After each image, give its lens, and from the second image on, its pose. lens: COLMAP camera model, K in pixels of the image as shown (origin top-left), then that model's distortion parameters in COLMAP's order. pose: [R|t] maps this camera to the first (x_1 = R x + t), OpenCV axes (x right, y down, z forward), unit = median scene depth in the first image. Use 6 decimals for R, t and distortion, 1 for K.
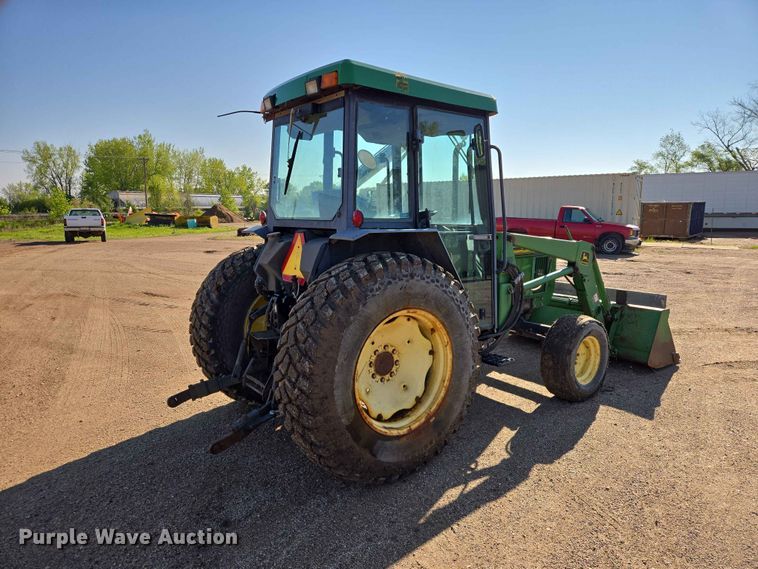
lens RADIAL K [[513.5, 0, 376.9], [0, 513.5, 285.7], [0, 0, 1]] dist [0.064561, -0.050887]
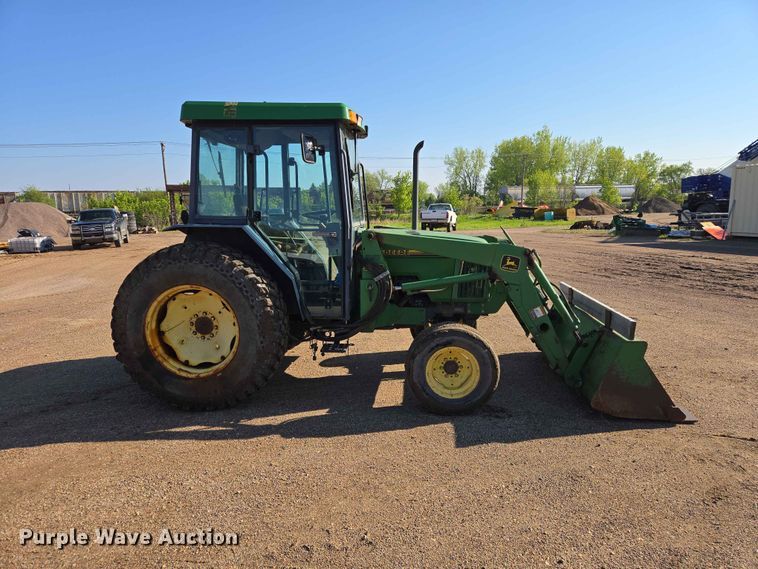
lens RADIAL K [[513.5, 0, 376.2], [0, 513.5, 284.7], [0, 0, 1]] dist [0.064561, -0.050887]
pose [[0.728672, 0.096967, -0.677963, 0.101025], [-0.087738, 0.994986, 0.048009, -0.004661], [0.679219, 0.024500, 0.733527, 0.026171]]
